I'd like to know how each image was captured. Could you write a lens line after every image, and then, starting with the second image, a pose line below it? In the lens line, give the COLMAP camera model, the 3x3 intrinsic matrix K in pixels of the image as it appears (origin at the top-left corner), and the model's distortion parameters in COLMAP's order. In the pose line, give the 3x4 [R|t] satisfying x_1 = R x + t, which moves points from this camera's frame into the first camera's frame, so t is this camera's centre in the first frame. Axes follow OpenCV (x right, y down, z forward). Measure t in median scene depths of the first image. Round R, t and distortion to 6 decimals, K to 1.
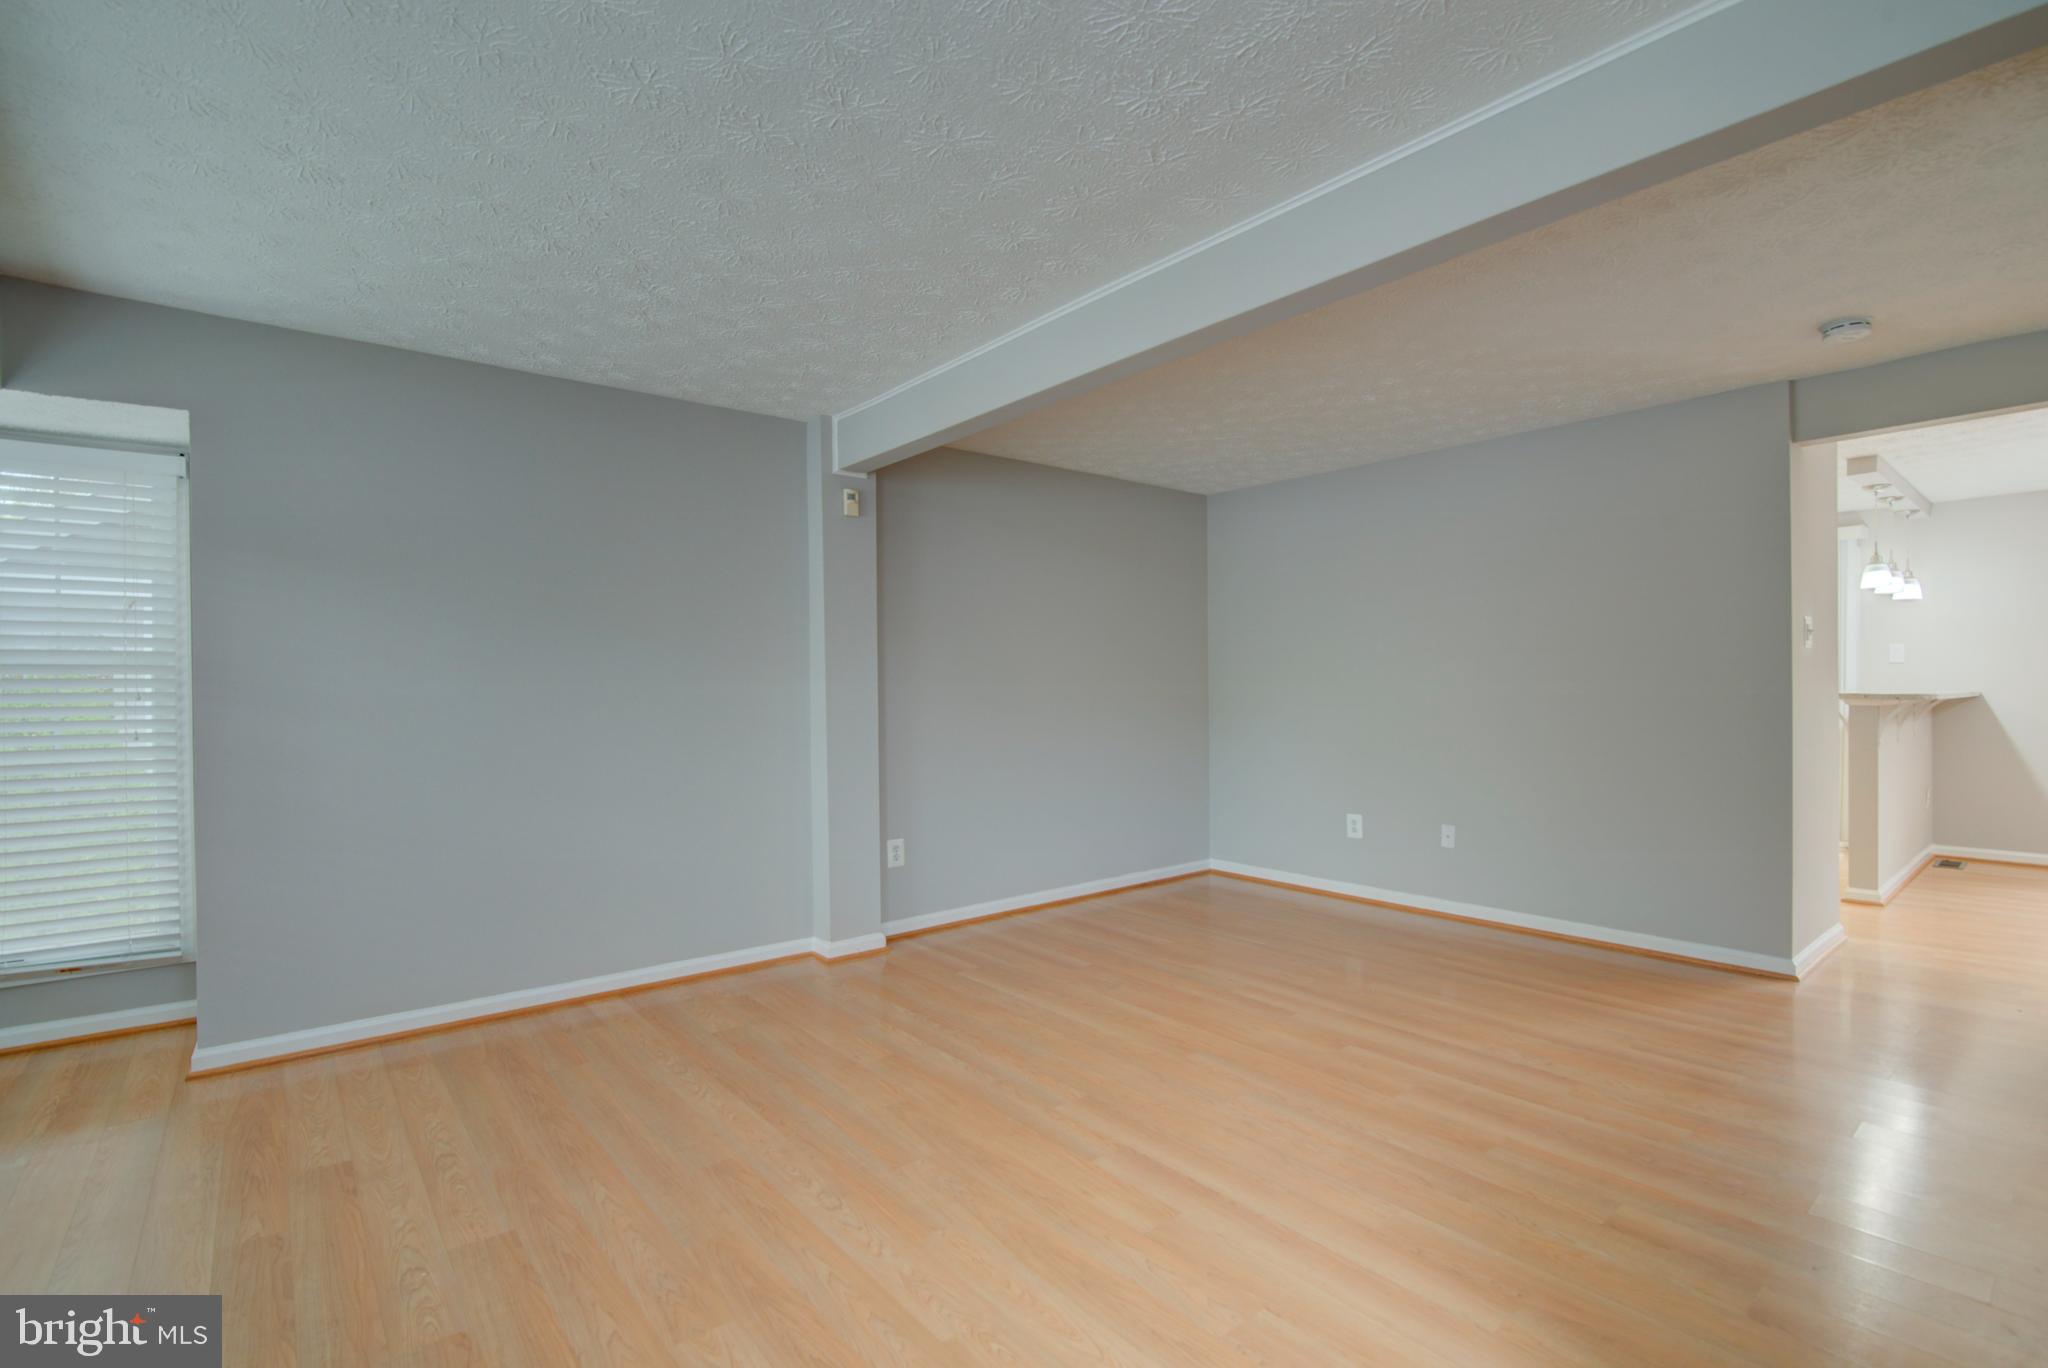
lens RADIAL K [[939.4, 0, 1026.6], [0, 939.4, 693.5], [0, 0, 1]] dist [-0.019202, -0.000022]
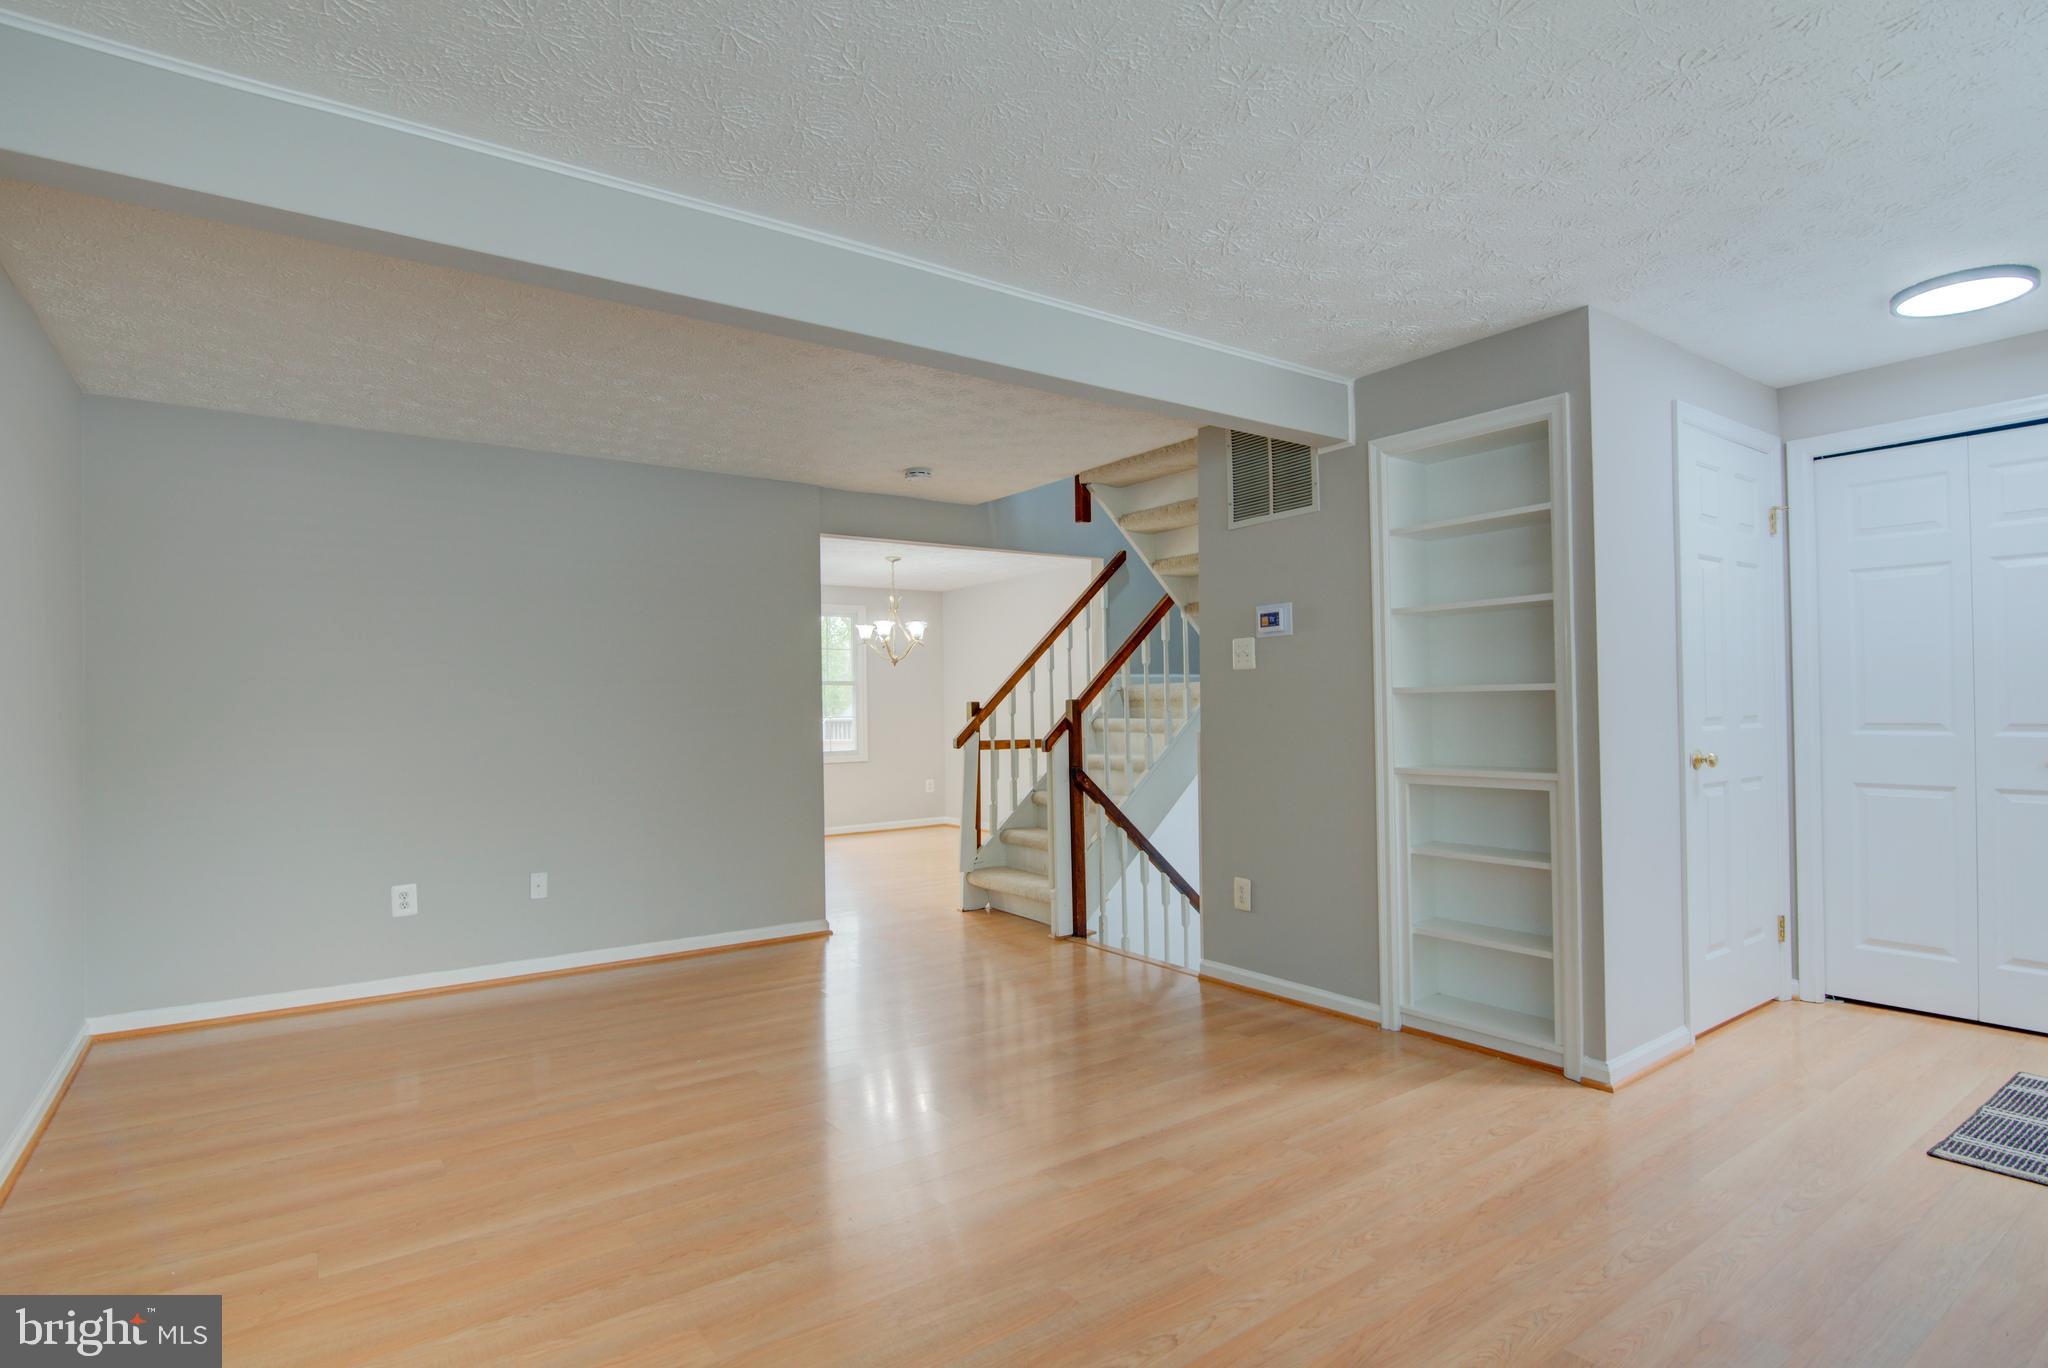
lens RADIAL K [[1040.0, 0, 1024.0], [0, 1040.0, 684.0], [0, 0, 1]] dist [-0.003292, -0.000723]
pose [[0.055068, 0.032904, 0.997940, -0.663436], [0.018250, 0.999257, -0.033954, 0.004363], [-0.998316, 0.020082, 0.054427, 0.623330]]
